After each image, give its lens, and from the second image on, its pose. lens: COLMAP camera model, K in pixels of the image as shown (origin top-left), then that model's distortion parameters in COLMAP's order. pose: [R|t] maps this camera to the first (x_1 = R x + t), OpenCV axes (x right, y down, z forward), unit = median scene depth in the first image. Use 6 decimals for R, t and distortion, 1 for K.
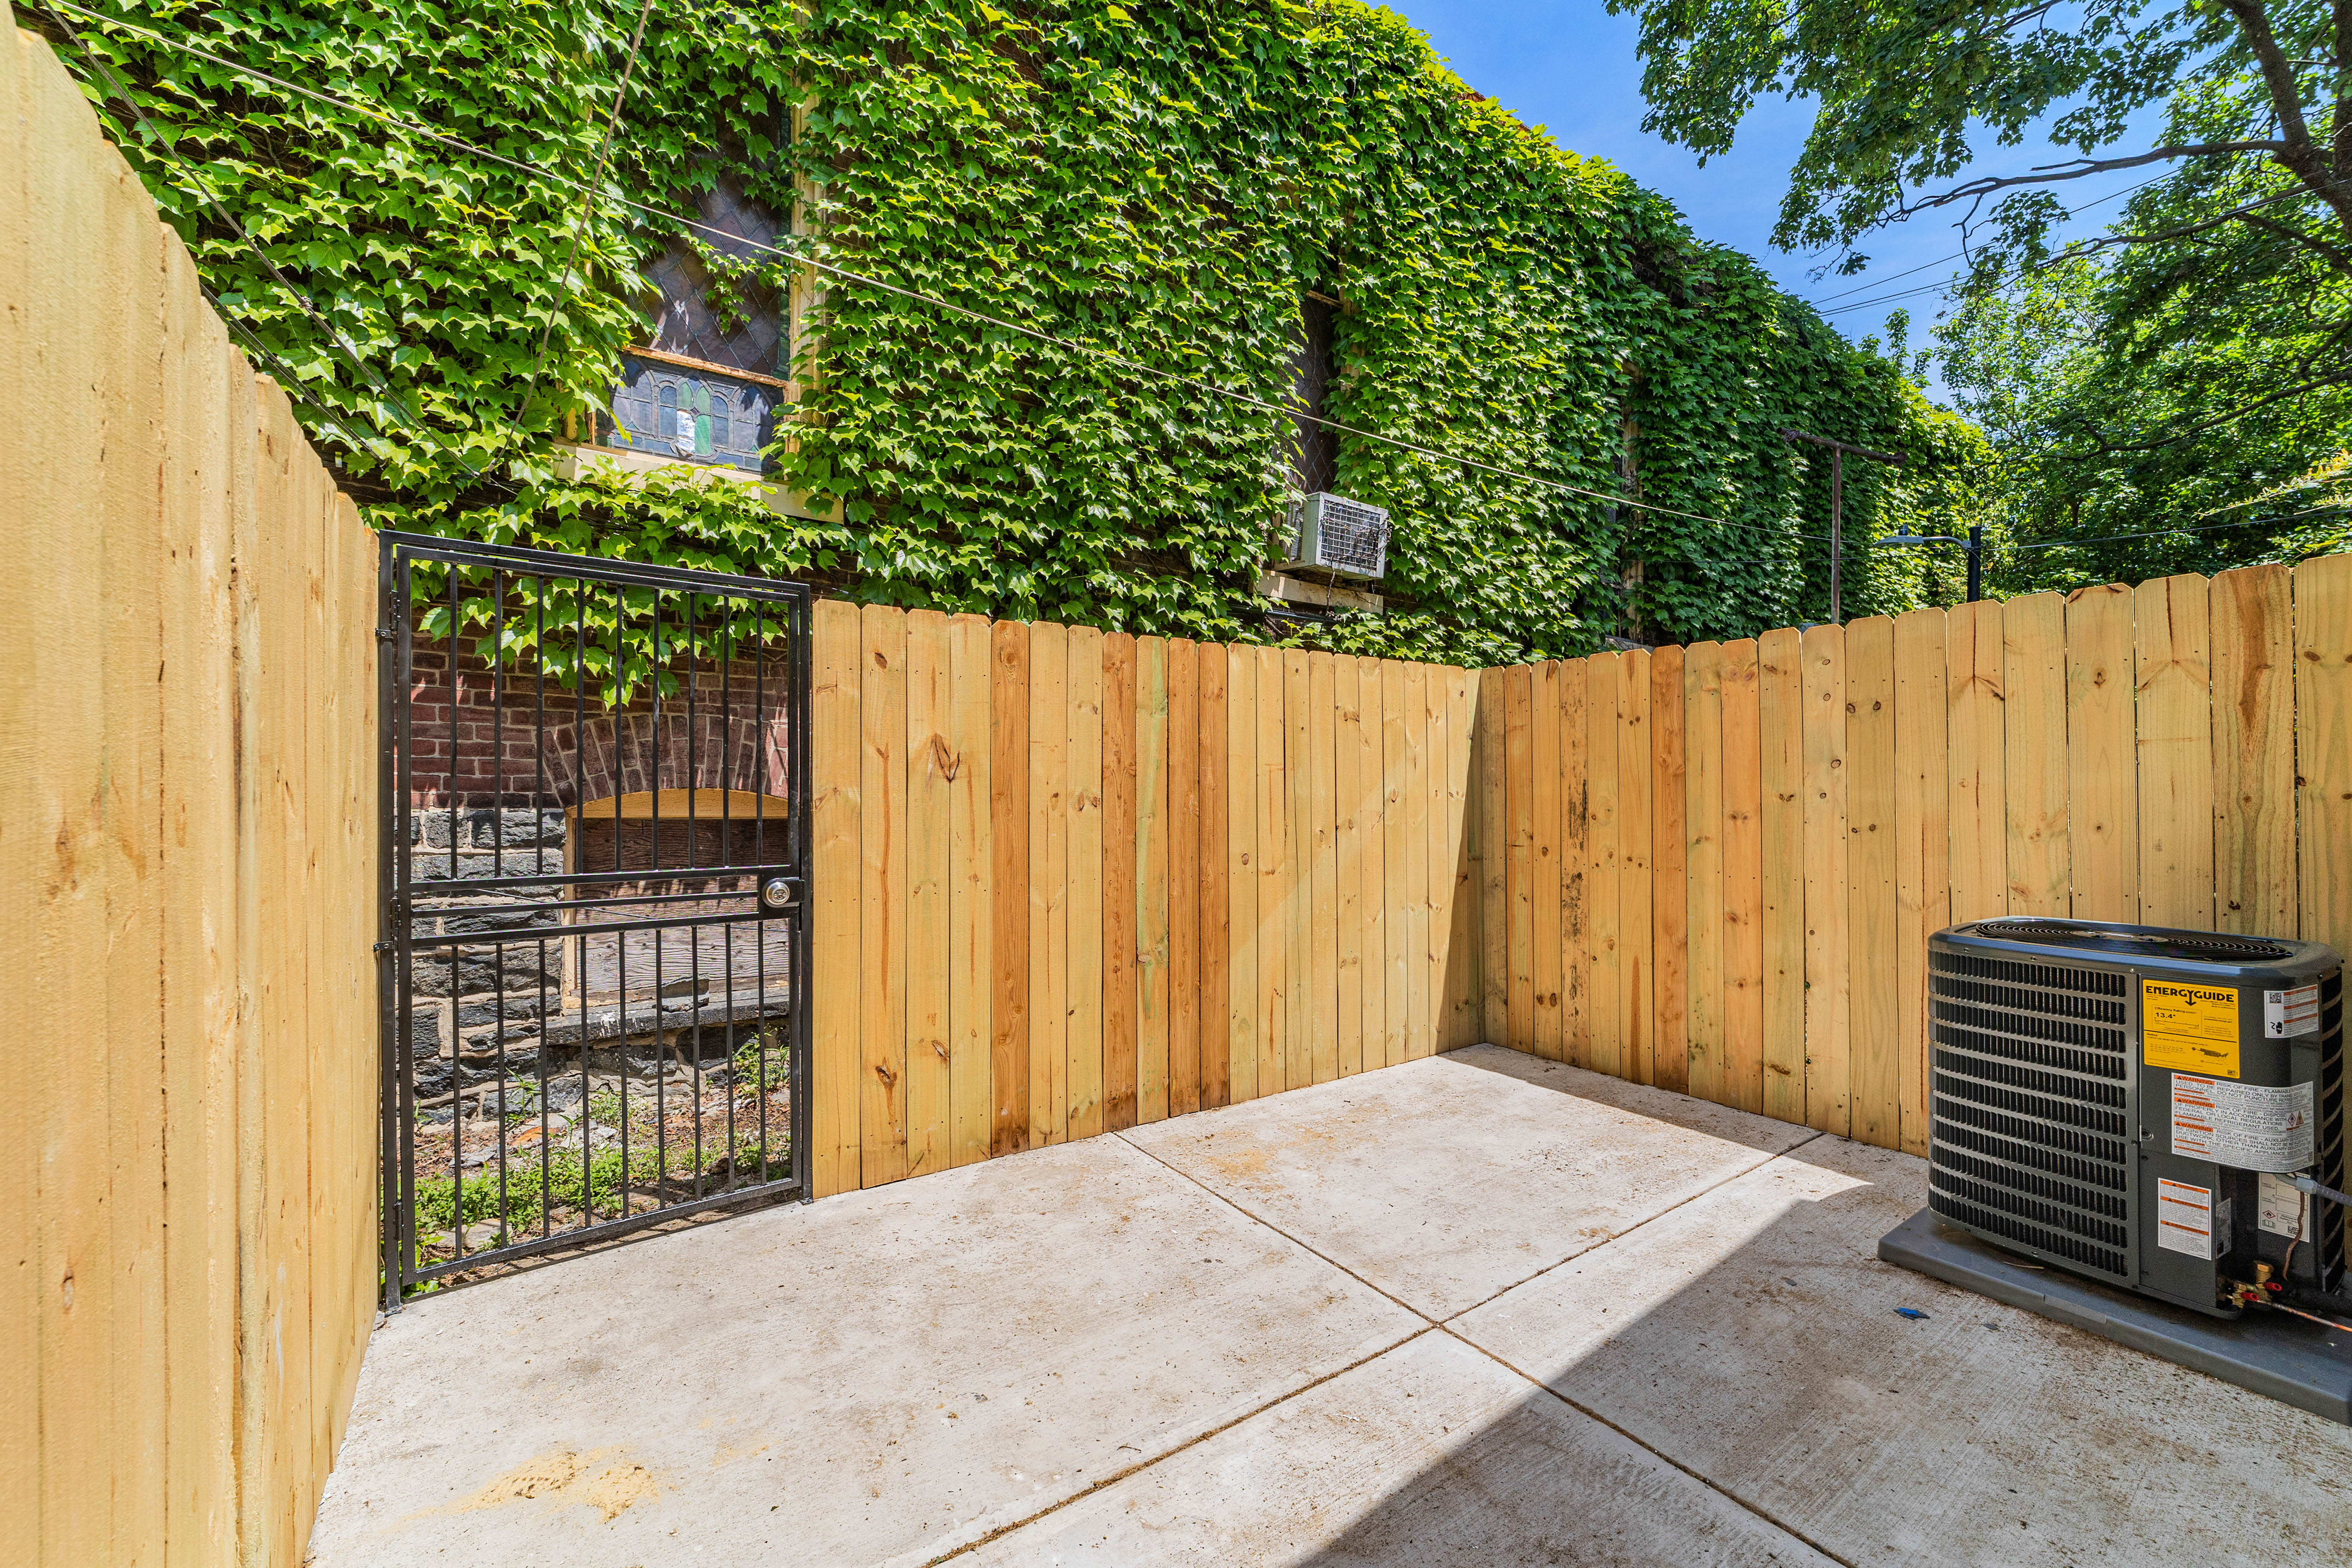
lens RADIAL K [[915.9, 0, 1173.0], [0, 915.9, 794.7], [0, 0, 1]] dist [-0.015377, 0.007598]
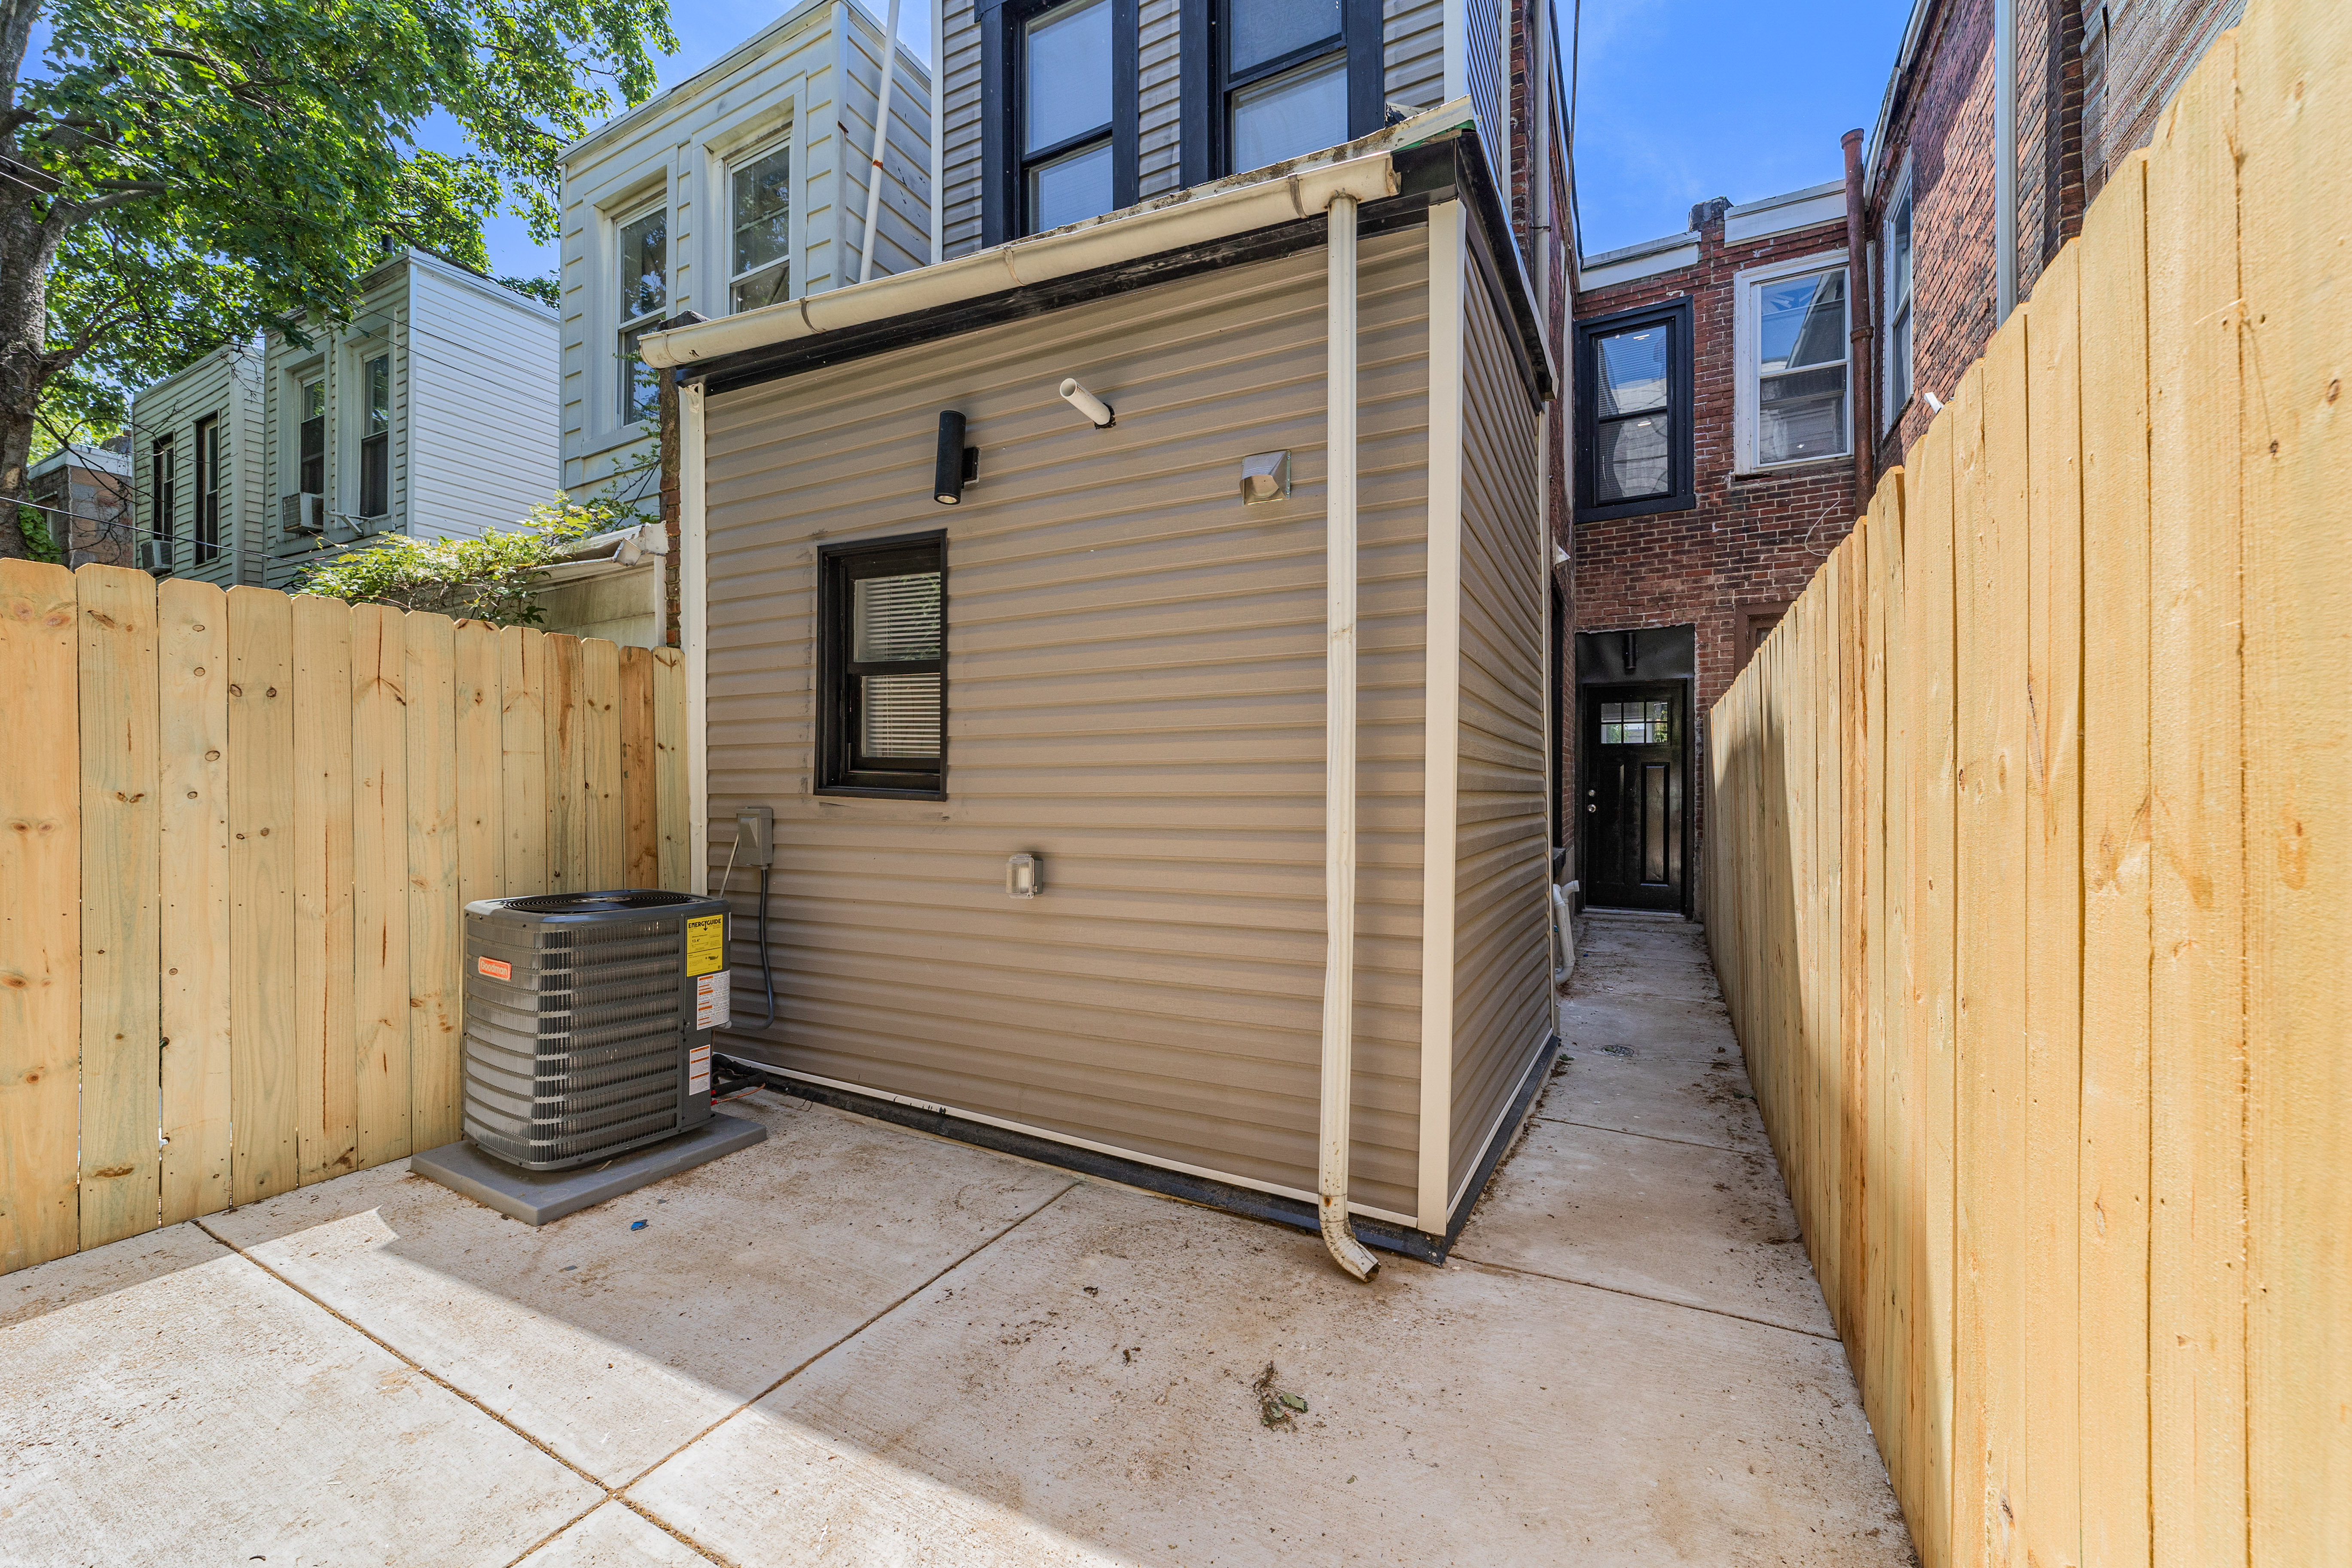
lens RADIAL K [[922.9, 0, 1182.0], [0, 922.9, 792.9], [0, 0, 1]] dist [-0.002536, 0.000398]
pose [[-0.475840, 0.001011, 0.879532, -0.542676], [-0.003764, 0.999988, -0.003186, -0.002020], [-0.879524, -0.004827, -0.475830, 0.845380]]
